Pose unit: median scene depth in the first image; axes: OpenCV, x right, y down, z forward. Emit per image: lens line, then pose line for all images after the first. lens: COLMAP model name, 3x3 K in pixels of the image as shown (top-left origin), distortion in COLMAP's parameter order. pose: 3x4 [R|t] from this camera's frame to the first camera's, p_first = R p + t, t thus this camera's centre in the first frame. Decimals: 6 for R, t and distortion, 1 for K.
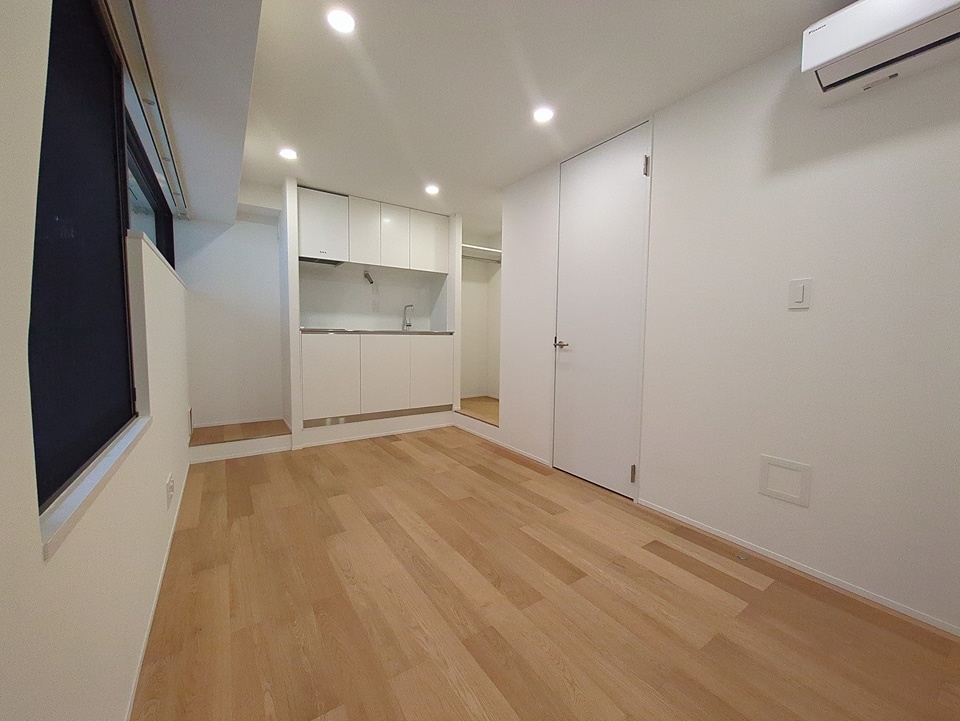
lens RADIAL K [[389.2, 0, 481.9], [0, 389.2, 362.9], [0, 0, 1]] dist [0.004180, 0.000060]
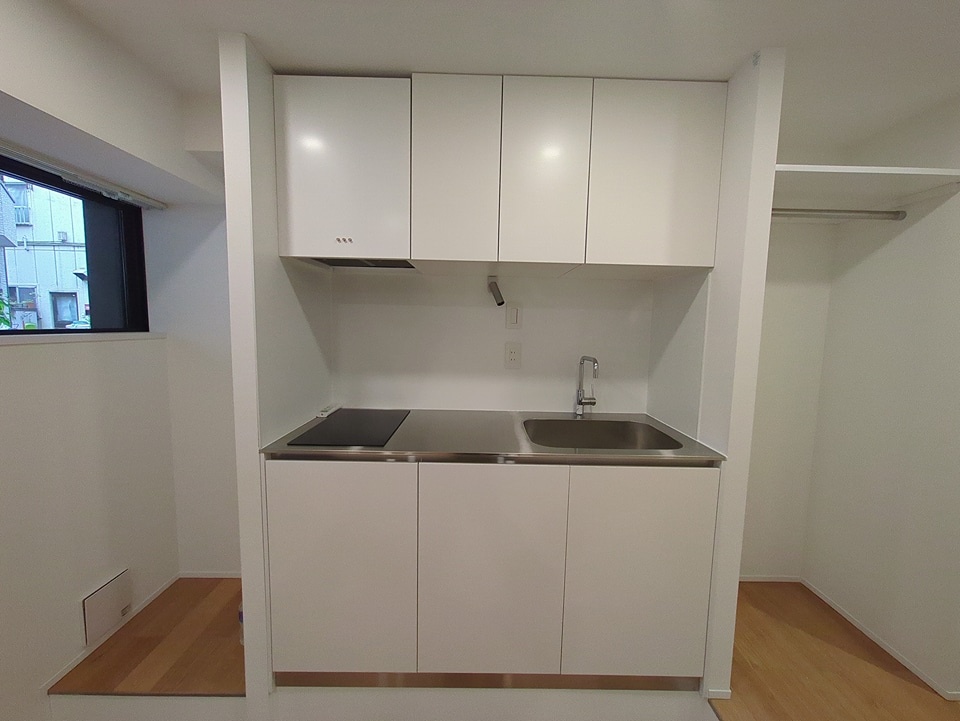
lens RADIAL K [[389.2, 0, 476.0], [0, 389.2, 362.8], [0, 0, 1]] dist [0.004180, 0.000060]
pose [[0.832628, 0.060834, -0.550482, -0.068416], [-0.049249, 0.998144, 0.035816, -0.154223], [0.551639, -0.002711, 0.834078, 0.626296]]
